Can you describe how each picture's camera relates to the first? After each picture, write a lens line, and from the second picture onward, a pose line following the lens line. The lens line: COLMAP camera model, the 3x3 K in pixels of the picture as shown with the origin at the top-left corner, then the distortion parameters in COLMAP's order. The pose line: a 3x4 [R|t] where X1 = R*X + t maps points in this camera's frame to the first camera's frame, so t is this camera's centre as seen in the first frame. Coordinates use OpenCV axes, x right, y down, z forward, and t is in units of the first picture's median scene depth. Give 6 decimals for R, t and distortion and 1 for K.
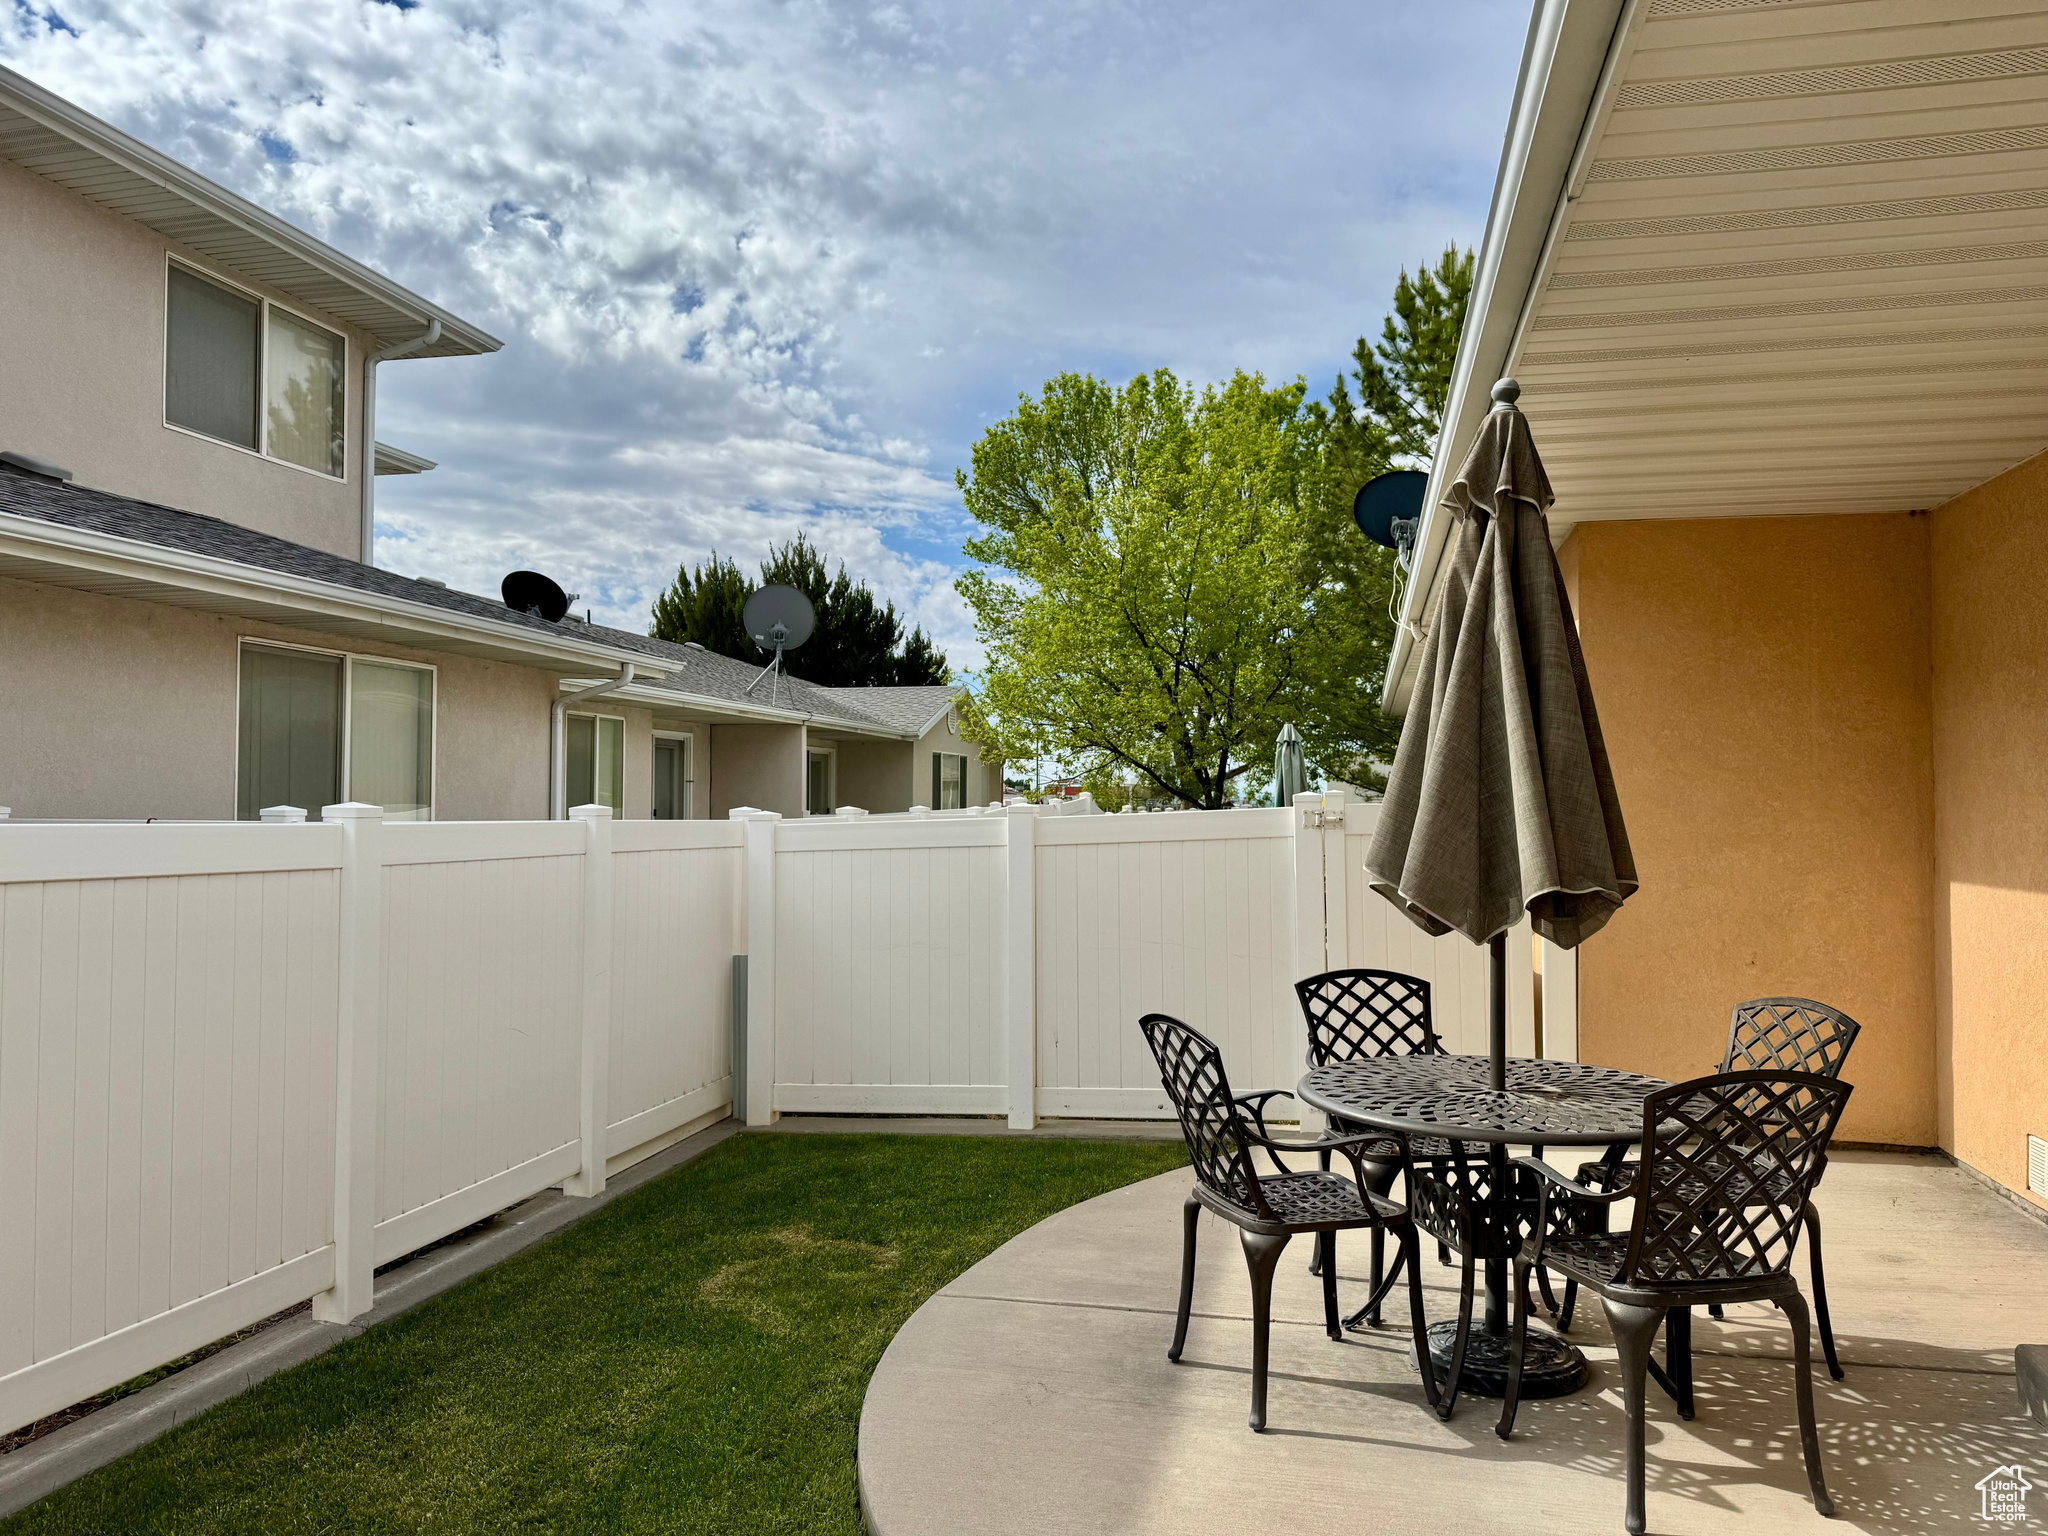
lens RADIAL K [[1419.0, 0, 1026.2], [0, 1419.0, 764.9], [0, 0, 1]] dist [0.026457, -0.007433]
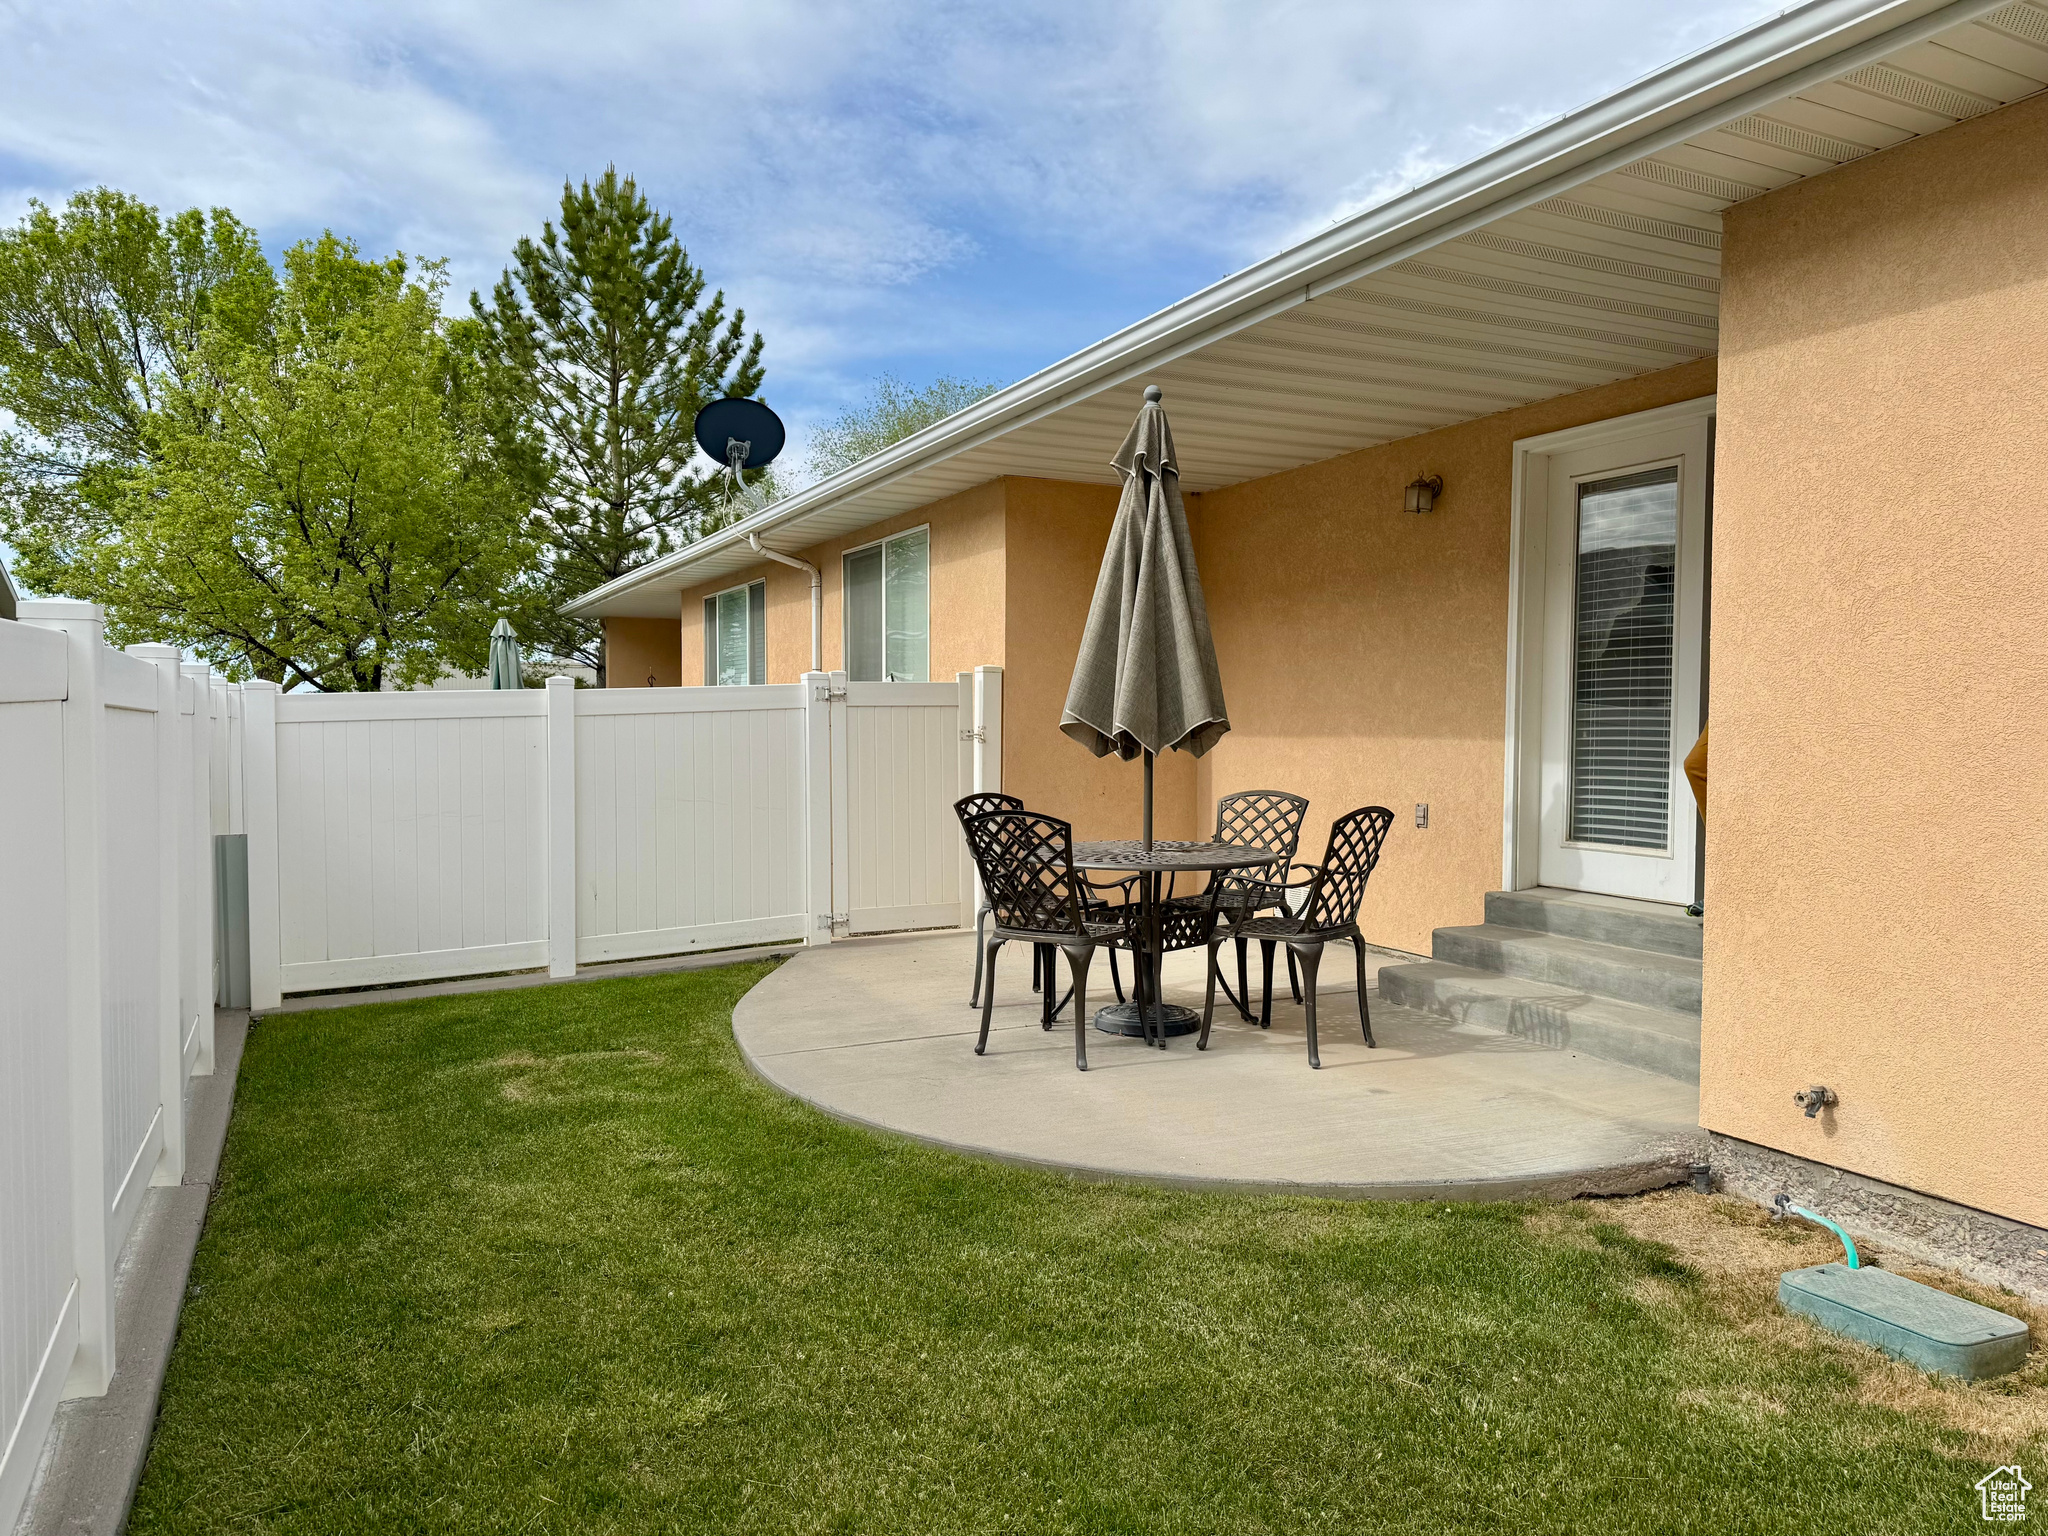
lens RADIAL K [[1419.0, 0, 1020.1], [0, 1419.0, 772.7], [0, 0, 1]] dist [0.026457, -0.007433]
pose [[0.774478, -0.022327, 0.632207, -0.473517], [-0.019628, 0.998048, 0.059293, 0.032935], [-0.632297, -0.058330, 0.772527, -0.064096]]
